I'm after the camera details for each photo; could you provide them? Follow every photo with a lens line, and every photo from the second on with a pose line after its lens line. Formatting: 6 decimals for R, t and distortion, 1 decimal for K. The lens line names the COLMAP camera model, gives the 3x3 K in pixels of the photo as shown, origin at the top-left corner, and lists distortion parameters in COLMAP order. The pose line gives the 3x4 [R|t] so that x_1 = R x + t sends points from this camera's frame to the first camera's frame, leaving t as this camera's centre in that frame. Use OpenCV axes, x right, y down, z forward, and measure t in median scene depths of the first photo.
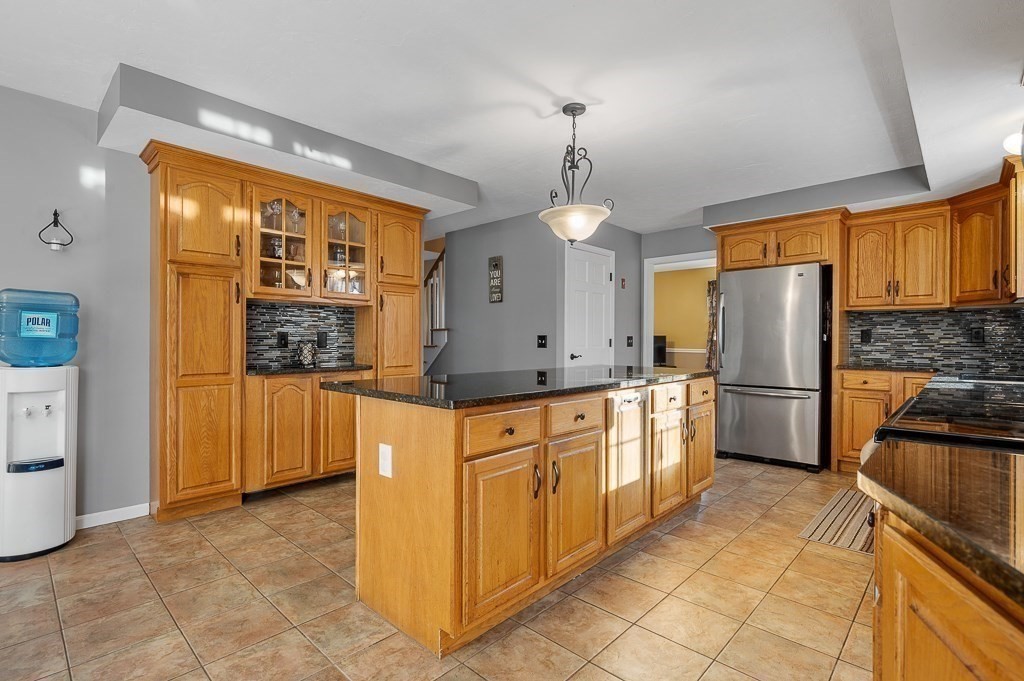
lens RADIAL K [[474.9, 0, 507.9], [0, 474.9, 340.0], [0, 0, 1]] dist [0.011780, 0.000941]
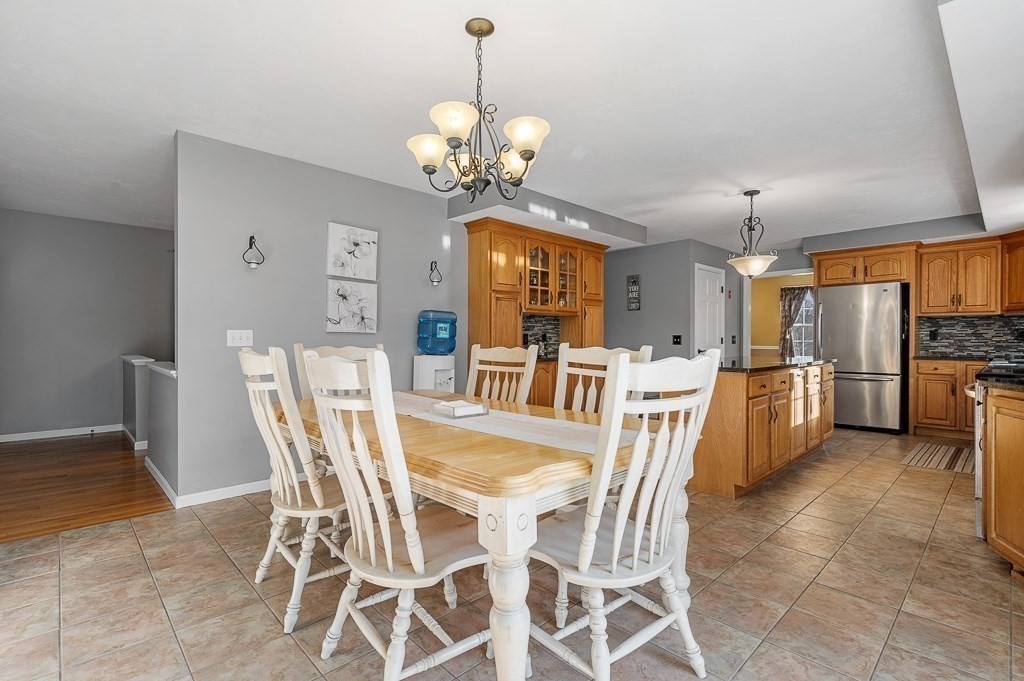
lens RADIAL K [[474.9, 0, 507.9], [0, 474.9, 340.0], [0, 0, 1]] dist [0.011780, 0.000941]
pose [[0.998932, -0.003010, -0.046116, -0.407593], [0.003110, 0.999993, 0.002106, -0.000988], [0.046110, -0.002247, 0.998934, -0.423289]]
